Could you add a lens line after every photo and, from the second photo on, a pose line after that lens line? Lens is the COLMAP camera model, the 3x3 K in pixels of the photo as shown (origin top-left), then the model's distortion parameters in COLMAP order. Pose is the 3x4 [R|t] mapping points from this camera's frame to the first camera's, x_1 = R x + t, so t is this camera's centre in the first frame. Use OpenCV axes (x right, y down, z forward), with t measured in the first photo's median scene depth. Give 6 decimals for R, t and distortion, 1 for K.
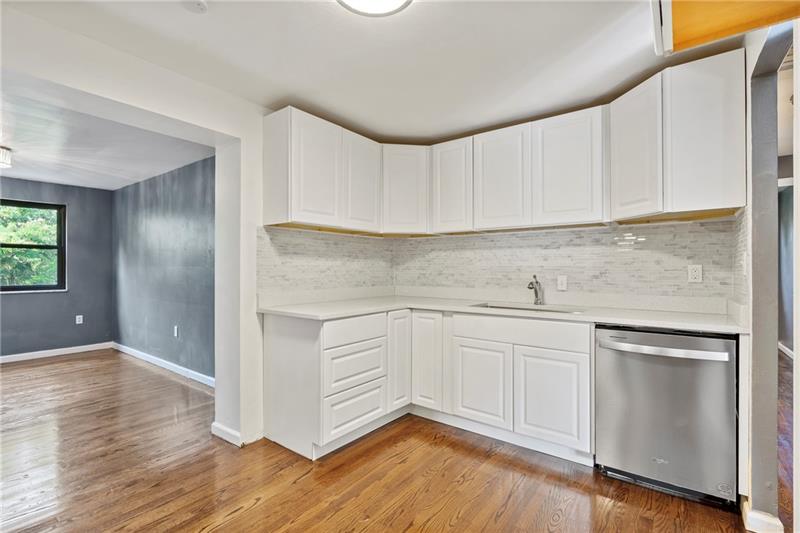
lens RADIAL K [[365.1, 0, 399.7], [0, 365.1, 266.5], [0, 0, 1]] dist [-0.017385, -0.000038]
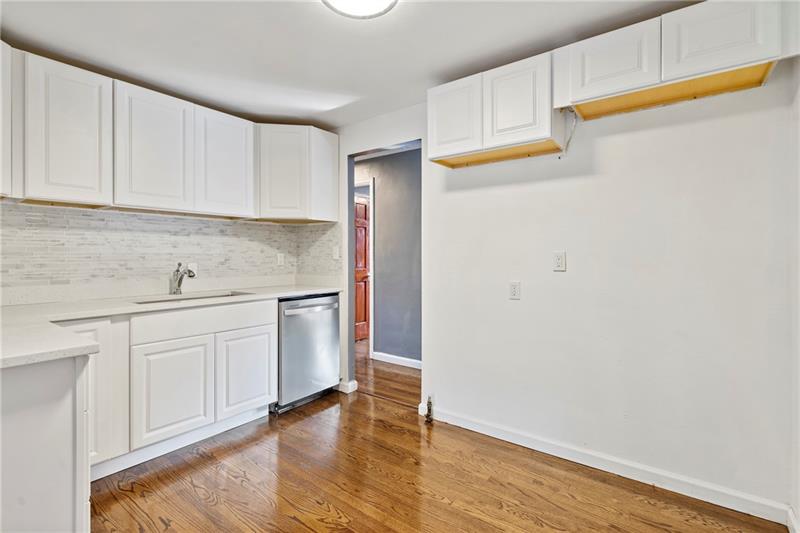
lens RADIAL K [[365.1, 0, 395.7], [0, 365.1, 256.2], [0, 0, 1]] dist [-0.017385, -0.000038]
pose [[0.006092, -0.000685, 0.999981, -0.560849], [-0.003473, 0.999994, 0.000706, 0.003354], [-0.999975, -0.003477, 0.006090, 0.431954]]
